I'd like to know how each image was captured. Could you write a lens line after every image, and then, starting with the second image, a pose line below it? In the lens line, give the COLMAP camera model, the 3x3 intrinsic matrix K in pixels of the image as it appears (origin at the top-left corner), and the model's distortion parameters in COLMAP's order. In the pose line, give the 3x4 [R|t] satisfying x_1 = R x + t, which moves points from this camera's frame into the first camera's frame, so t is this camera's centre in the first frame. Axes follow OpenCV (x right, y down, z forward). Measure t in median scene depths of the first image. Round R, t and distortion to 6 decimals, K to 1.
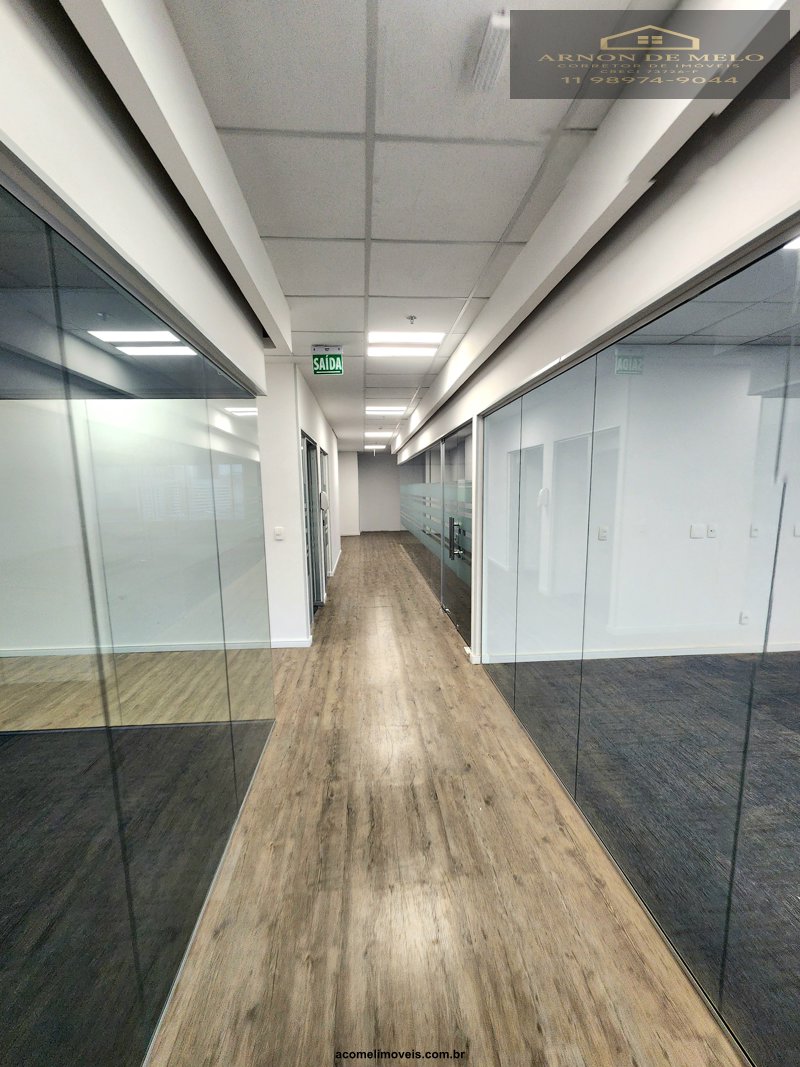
lens RADIAL K [[438.1, 0, 387.3], [0, 438.1, 550.9], [0, 0, 1]] dist [-0.003116, 0.001130]
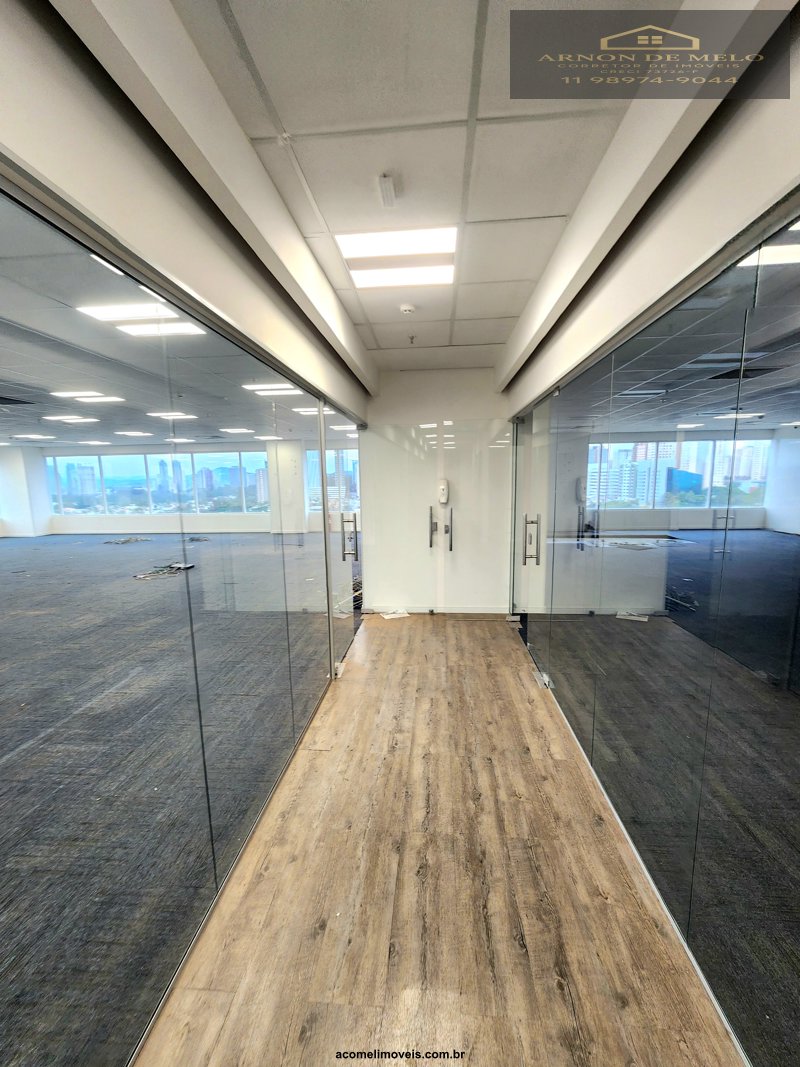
lens RADIAL K [[438.1, 0, 392.8], [0, 438.1, 545.9], [0, 0, 1]] dist [-0.003116, 0.001130]
pose [[-0.987199, 0.013619, 0.158909, -0.003668], [0.059425, 0.956015, 0.287236, -0.223847], [-0.148007, 0.293002, -0.944586, 1.591014]]
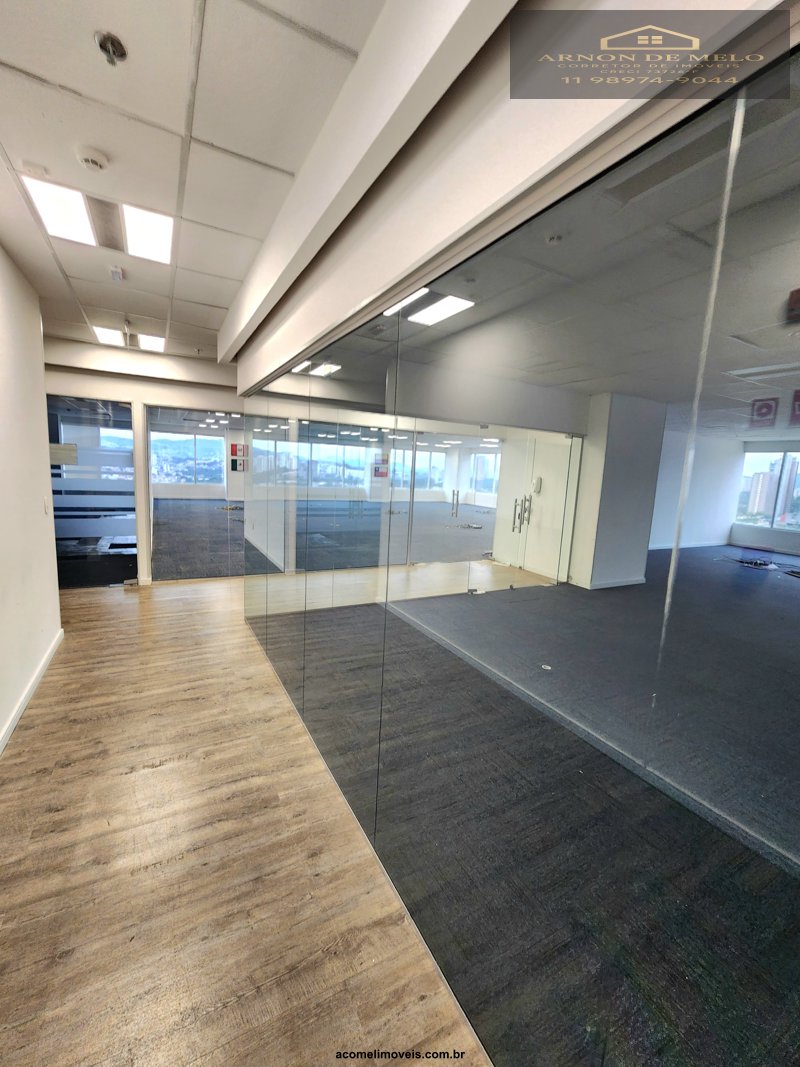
lens RADIAL K [[438.1, 0, 403.9], [0, 438.1, 534.9], [0, 0, 1]] dist [-0.003116, 0.001130]
pose [[-0.422922, -0.136888, 0.895767, -2.601972], [0.086867, 0.977847, 0.190444, -0.168581], [-0.901993, 0.158355, -0.401662, 1.586429]]
